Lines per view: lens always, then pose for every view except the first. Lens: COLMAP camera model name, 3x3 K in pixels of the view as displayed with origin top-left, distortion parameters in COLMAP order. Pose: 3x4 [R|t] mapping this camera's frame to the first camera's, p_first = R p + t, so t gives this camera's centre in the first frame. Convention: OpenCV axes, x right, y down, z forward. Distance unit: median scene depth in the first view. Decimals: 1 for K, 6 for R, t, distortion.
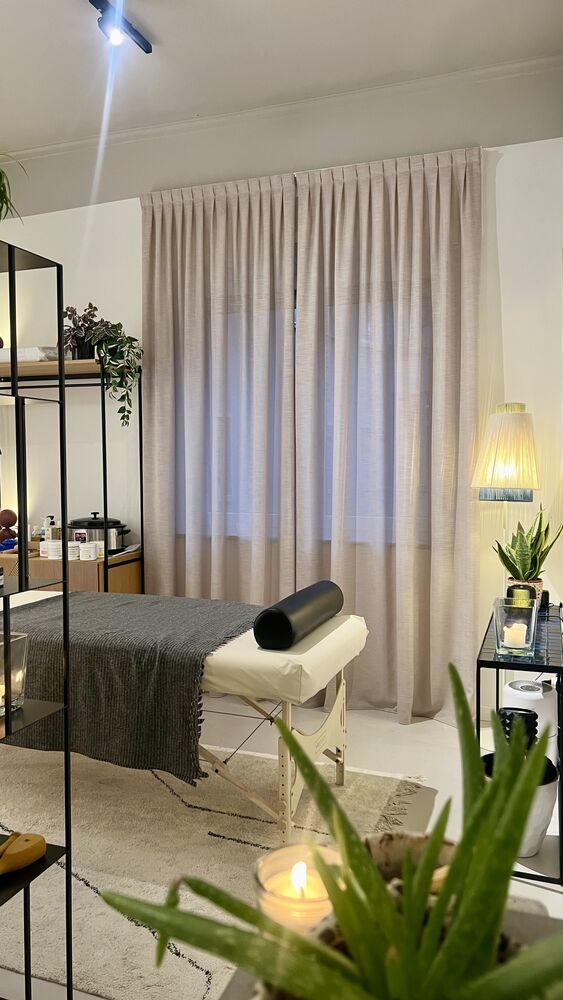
lens RADIAL K [[749.6, 0, 277.9], [0, 749.6, 500.6], [0, 0, 1]] dist [0.104948, -0.170576]
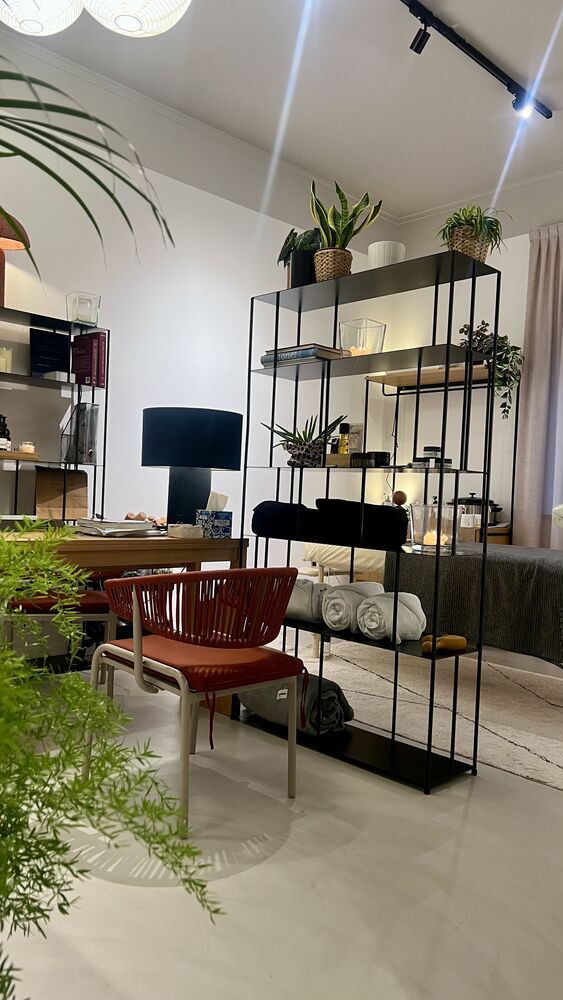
lens RADIAL K [[749.6, 0, 277.9], [0, 749.6, 500.6], [0, 0, 1]] dist [0.104948, -0.170576]
pose [[0.900000, 0.046262, -0.433429, 0.001775], [-0.071112, 0.996613, -0.041290, 0.107160], [0.430051, 0.067983, 0.900241, -0.240696]]
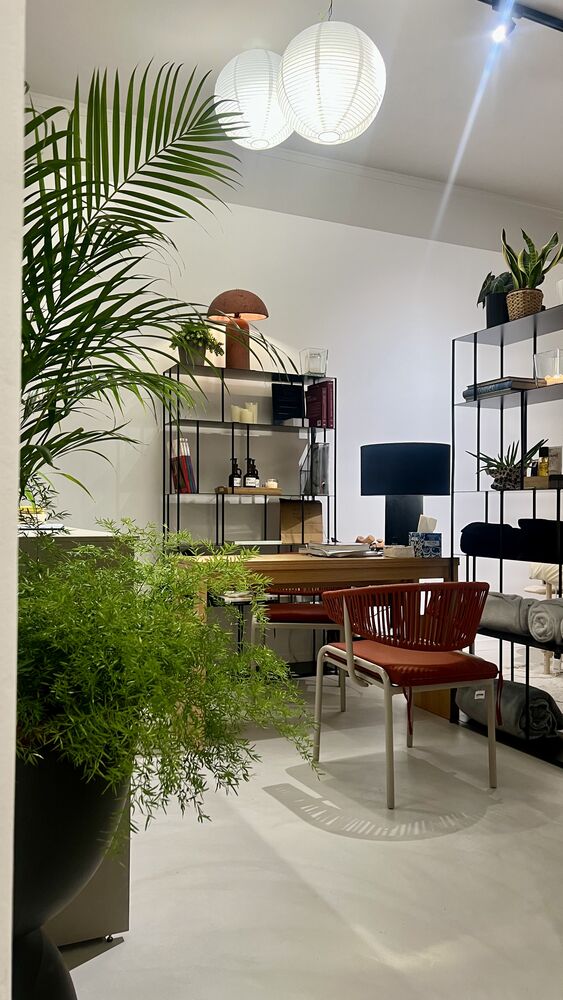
lens RADIAL K [[749.6, 0, 277.9], [0, 749.6, 500.6], [0, 0, 1]] dist [0.104948, -0.170576]
pose [[0.703067, -0.002950, -0.711117, 0.103831], [-0.046680, 0.997643, -0.050290, 0.104914], [0.709590, 0.068552, 0.701273, -0.301782]]
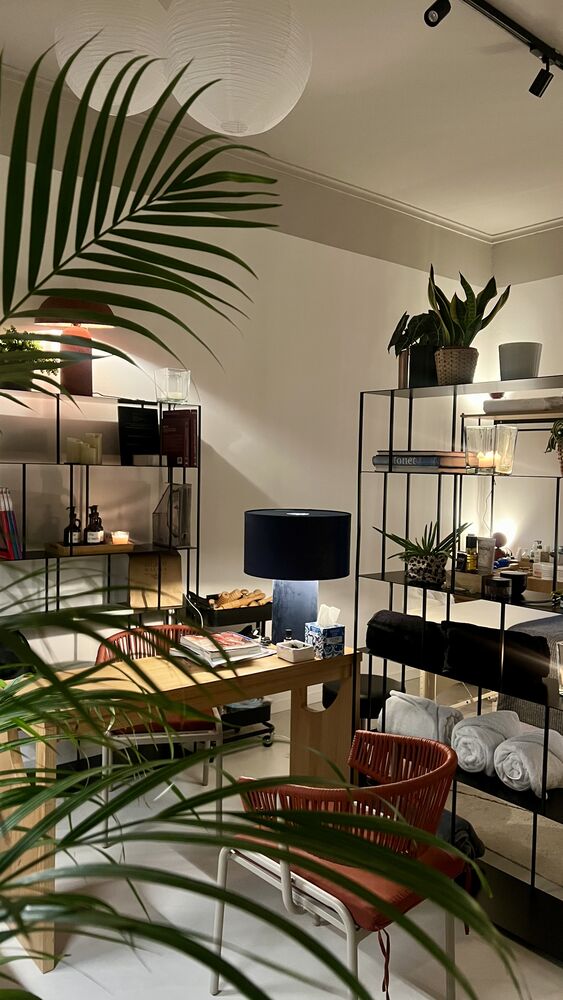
lens RADIAL K [[749.6, 0, 277.9], [0, 749.6, 500.6], [0, 0, 1]] dist [0.104948, -0.170576]
pose [[0.862875, 0.044837, -0.503424, -0.074952], [-0.051047, 0.998695, 0.001453, -0.024762], [0.502832, 0.024445, 0.864038, -0.215271]]
